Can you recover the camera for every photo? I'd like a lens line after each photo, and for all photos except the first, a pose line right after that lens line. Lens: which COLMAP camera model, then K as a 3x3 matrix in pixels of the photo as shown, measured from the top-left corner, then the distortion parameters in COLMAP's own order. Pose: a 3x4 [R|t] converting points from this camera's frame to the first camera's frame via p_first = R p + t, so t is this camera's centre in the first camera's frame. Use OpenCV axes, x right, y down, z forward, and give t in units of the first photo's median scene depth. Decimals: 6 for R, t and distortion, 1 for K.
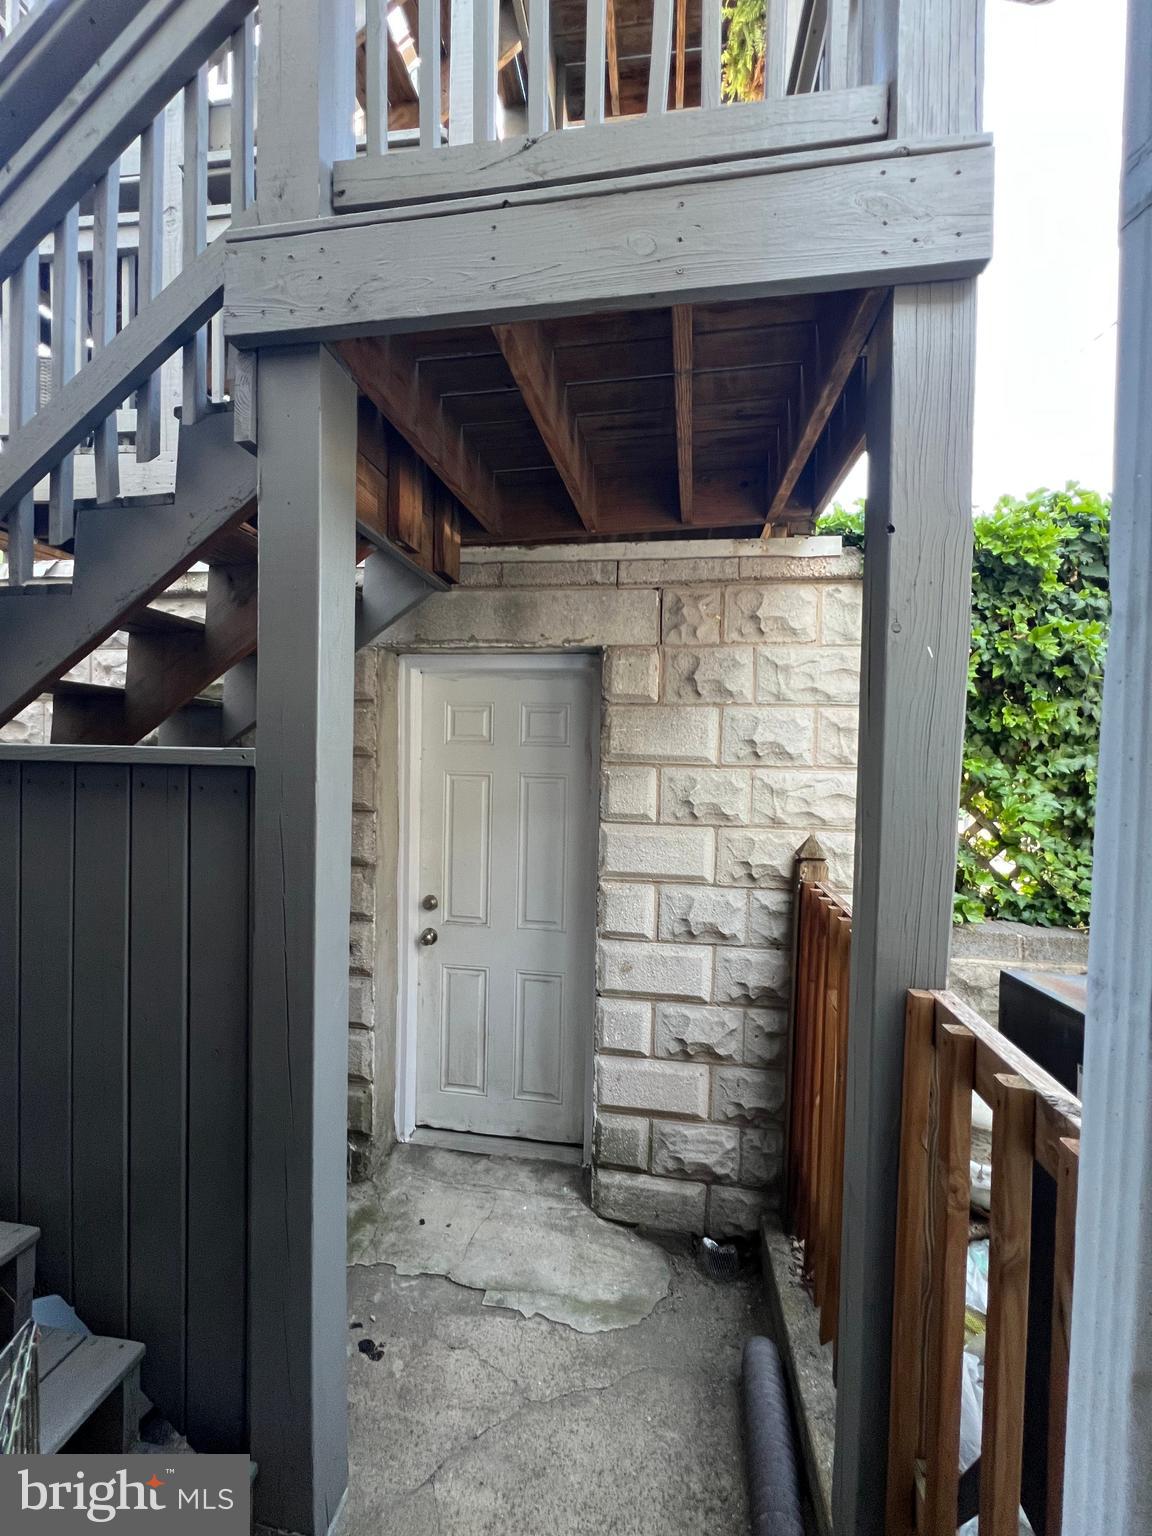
lens RADIAL K [[608.0, 0, 575.5], [0, 608.0, 774.9], [0, 0, 1]] dist [-0.009177, 0.003973]
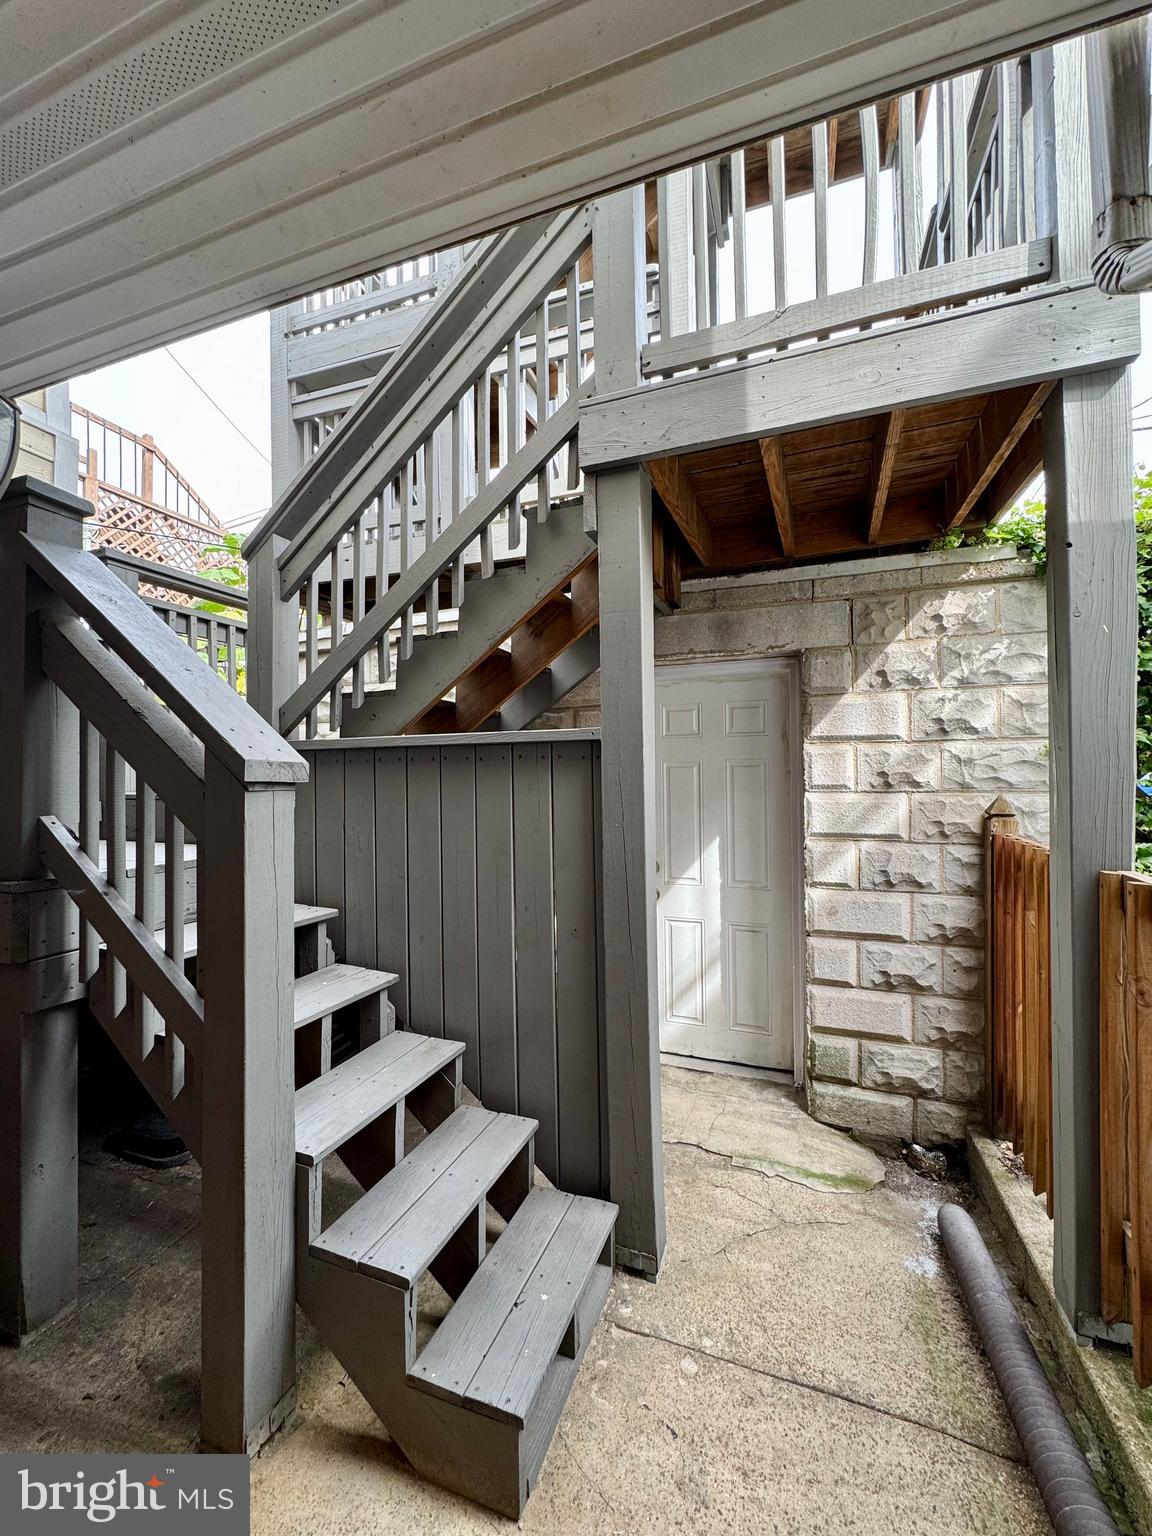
lens RADIAL K [[608.0, 0, 575.5], [0, 608.0, 774.9], [0, 0, 1]] dist [-0.009177, 0.003973]
pose [[0.978770, -0.030608, -0.202662, -0.168214], [0.024262, 0.999137, -0.033723, 0.075200], [0.203519, 0.028091, 0.978668, -0.301004]]
